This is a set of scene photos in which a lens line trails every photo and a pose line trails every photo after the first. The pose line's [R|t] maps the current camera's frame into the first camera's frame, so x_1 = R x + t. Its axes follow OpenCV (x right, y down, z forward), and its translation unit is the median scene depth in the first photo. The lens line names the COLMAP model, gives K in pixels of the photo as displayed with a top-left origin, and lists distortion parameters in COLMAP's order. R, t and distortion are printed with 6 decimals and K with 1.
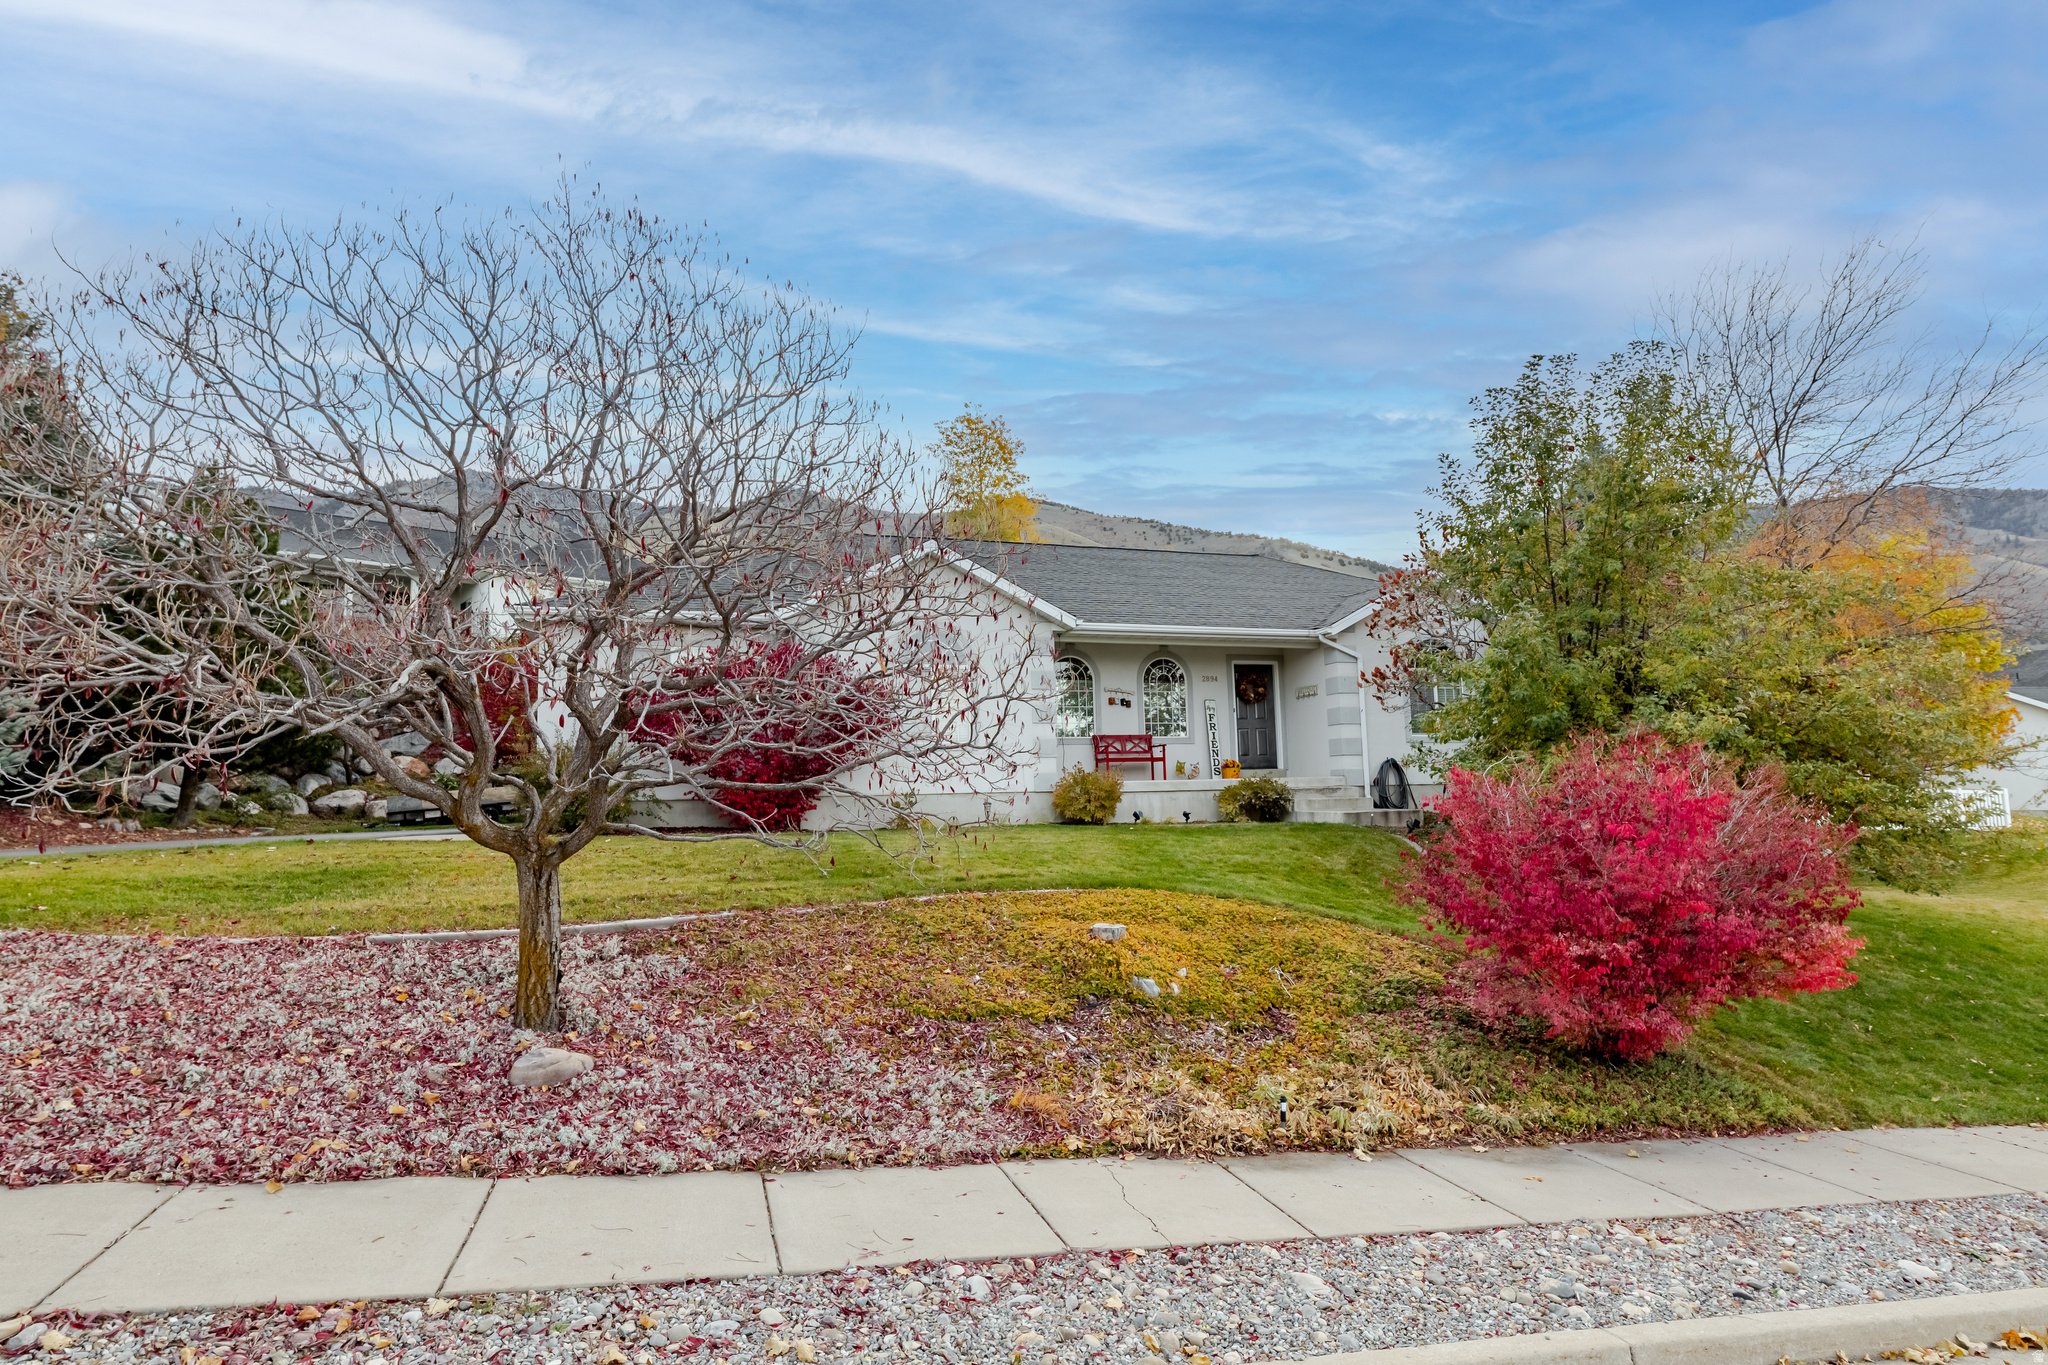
lens RADIAL K [[1071.1, 0, 1027.5], [0, 1071.1, 674.1], [0, 0, 1]] dist [0.000248, -0.000137]
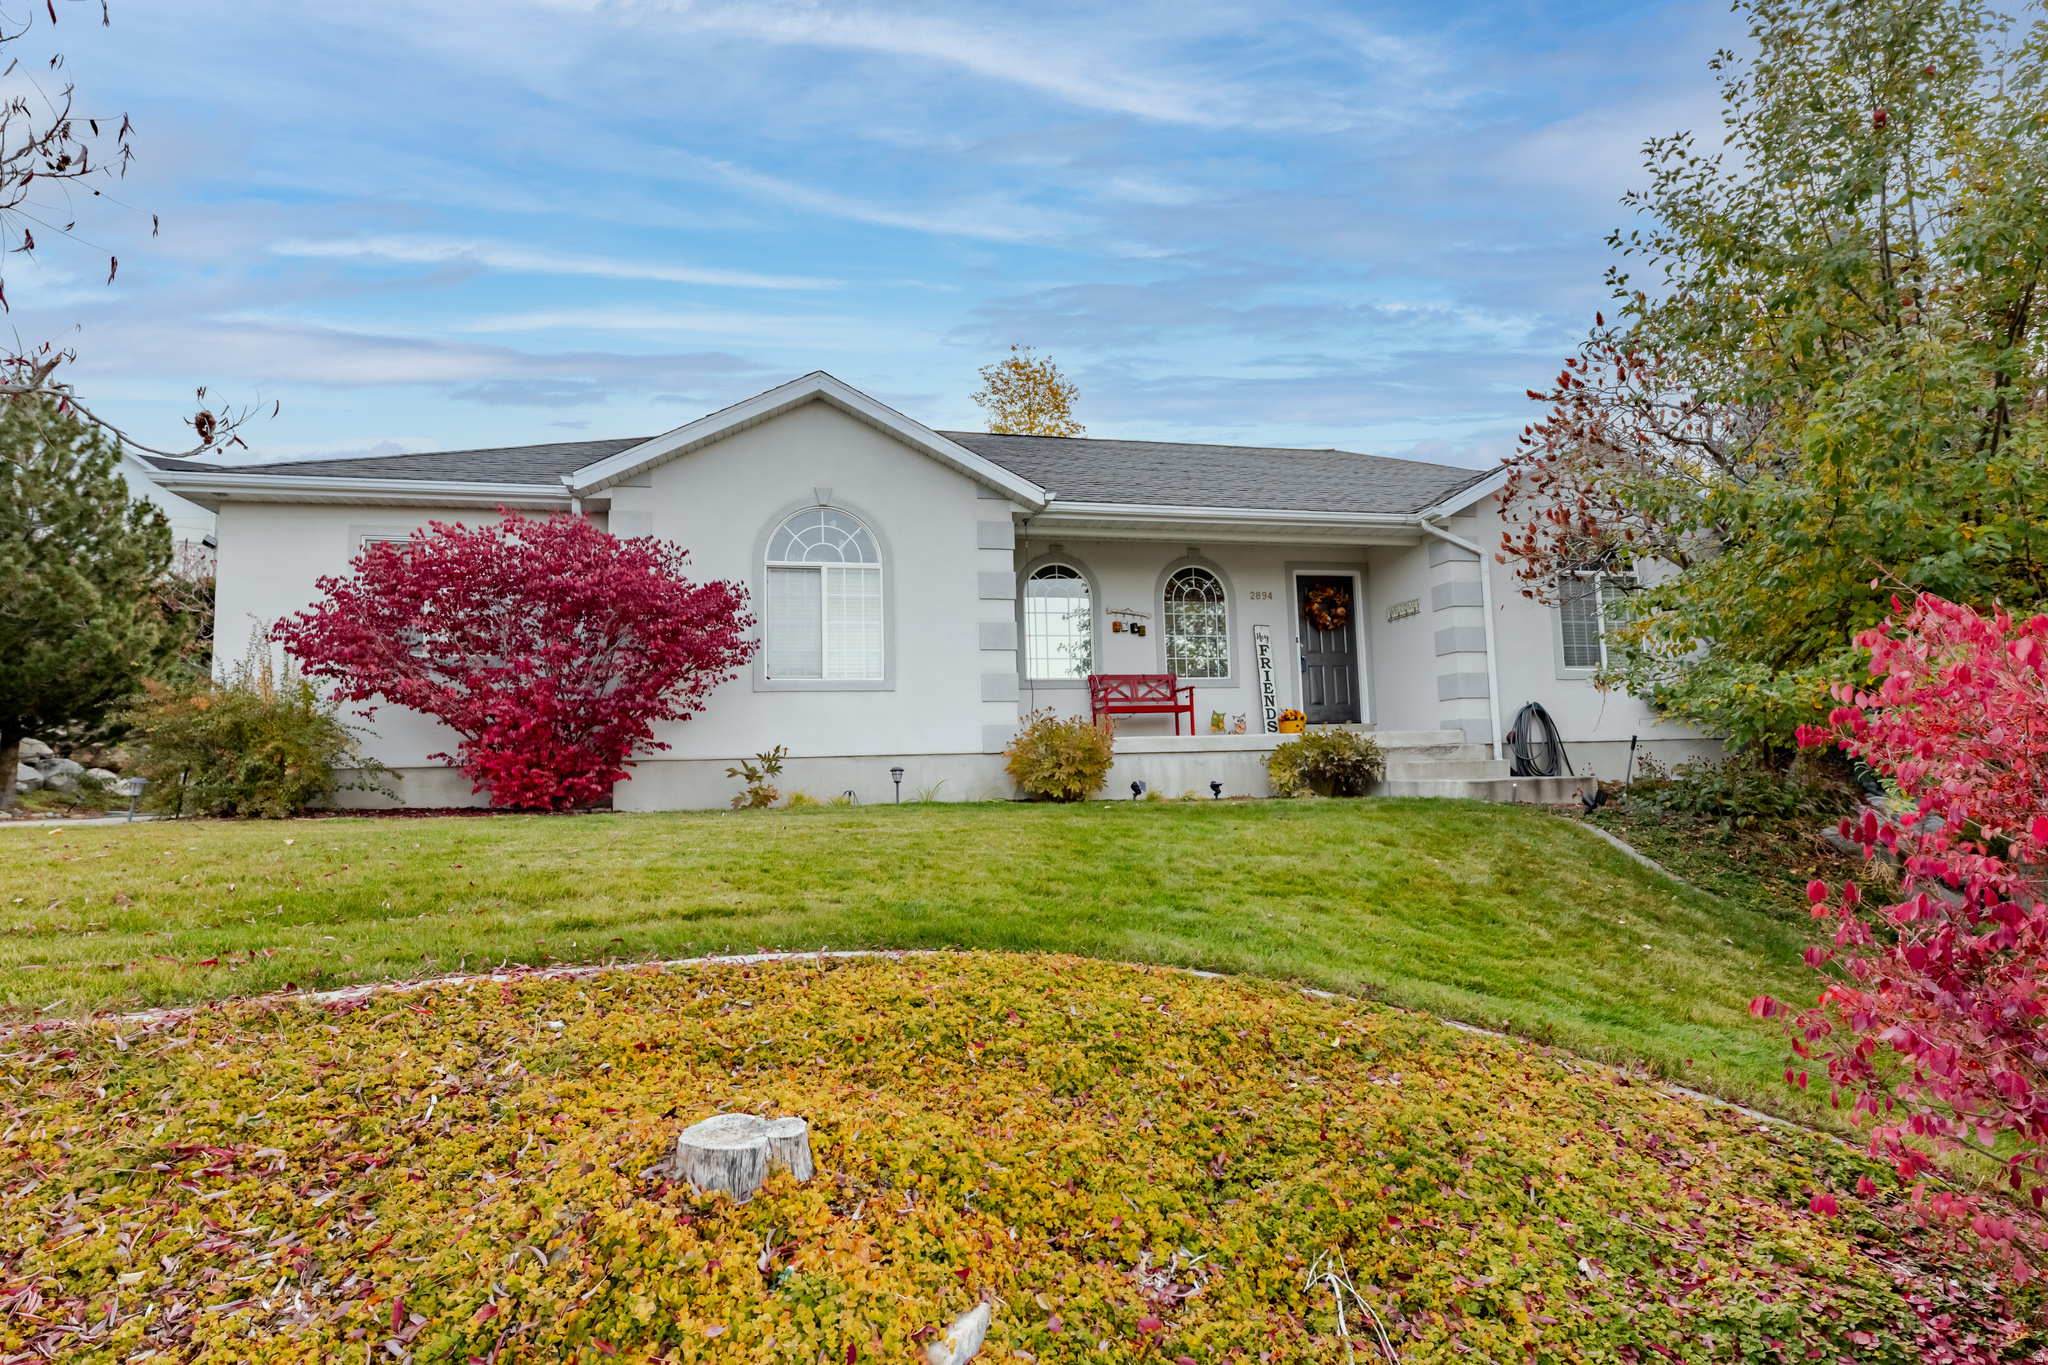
lens RADIAL K [[1043.3, 0, 1024.0], [0, 1043.3, 682.5], [0, 0, 1]] dist [-0.000572, -0.000036]
pose [[0.995978, -0.013534, -0.088566, 0.083447], [0.015402, 0.999672, 0.020444, 0.049934], [0.088260, -0.021725, 0.995861, 0.337016]]
